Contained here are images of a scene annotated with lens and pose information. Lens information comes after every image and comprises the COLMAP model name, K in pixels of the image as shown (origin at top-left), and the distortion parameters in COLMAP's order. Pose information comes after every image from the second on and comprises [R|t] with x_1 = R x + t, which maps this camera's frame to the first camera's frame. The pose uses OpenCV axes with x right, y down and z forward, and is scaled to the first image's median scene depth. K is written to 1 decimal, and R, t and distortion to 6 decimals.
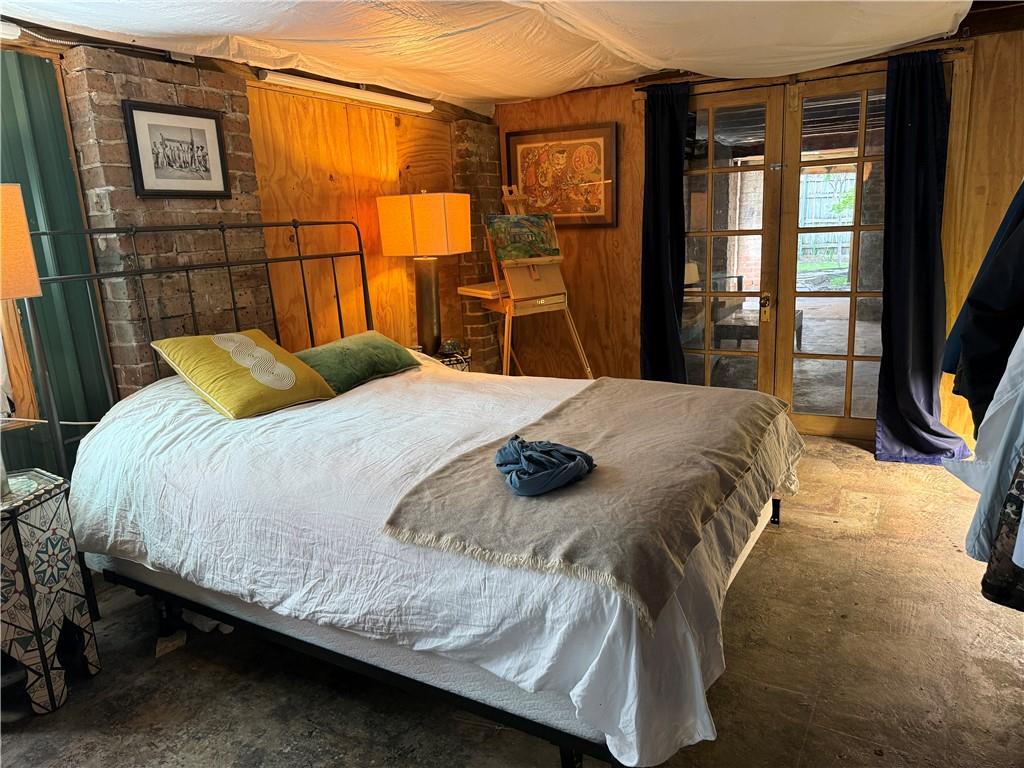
lens RADIAL K [[731.3, 0, 512.0], [0, 731.3, 384.0], [0, 0, 1]] dist [0.000092, -0.002487]
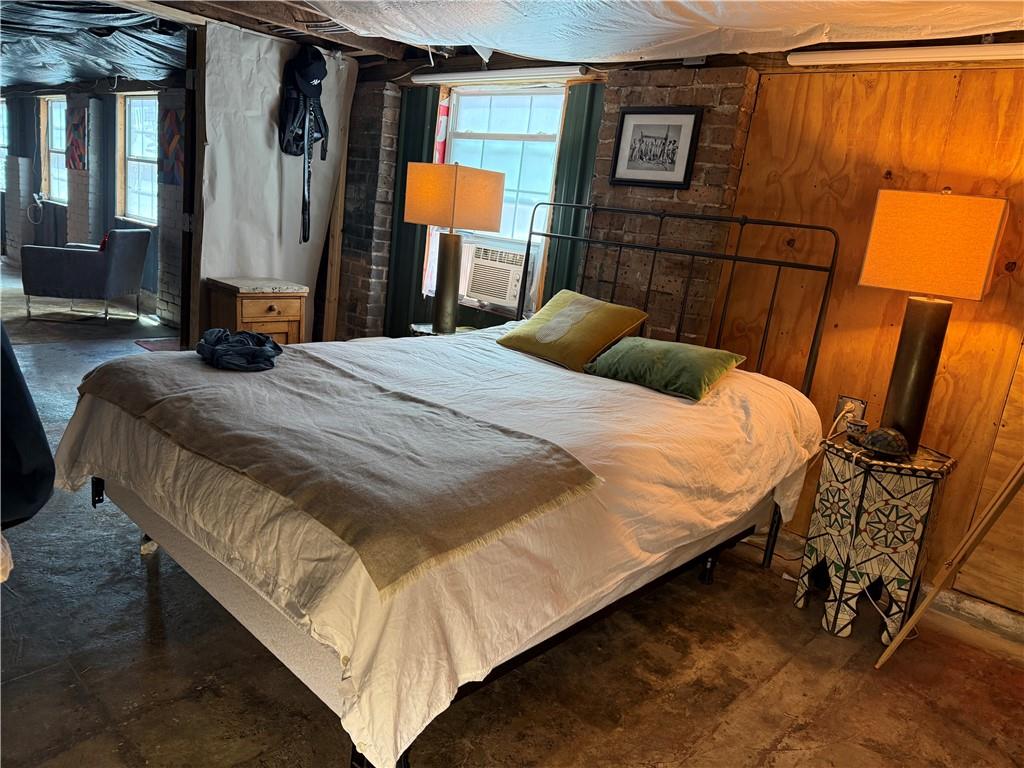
lens RADIAL K [[743.1, 0, 512.0], [0, 743.1, 384.0], [0, 0, 1]] dist [-0.005762, -0.000905]
pose [[-0.179199, 0.231187, -0.956264, 0.771969], [-0.313134, 0.908046, 0.278209, -0.229795], [0.932649, 0.349293, -0.090329, 1.010893]]
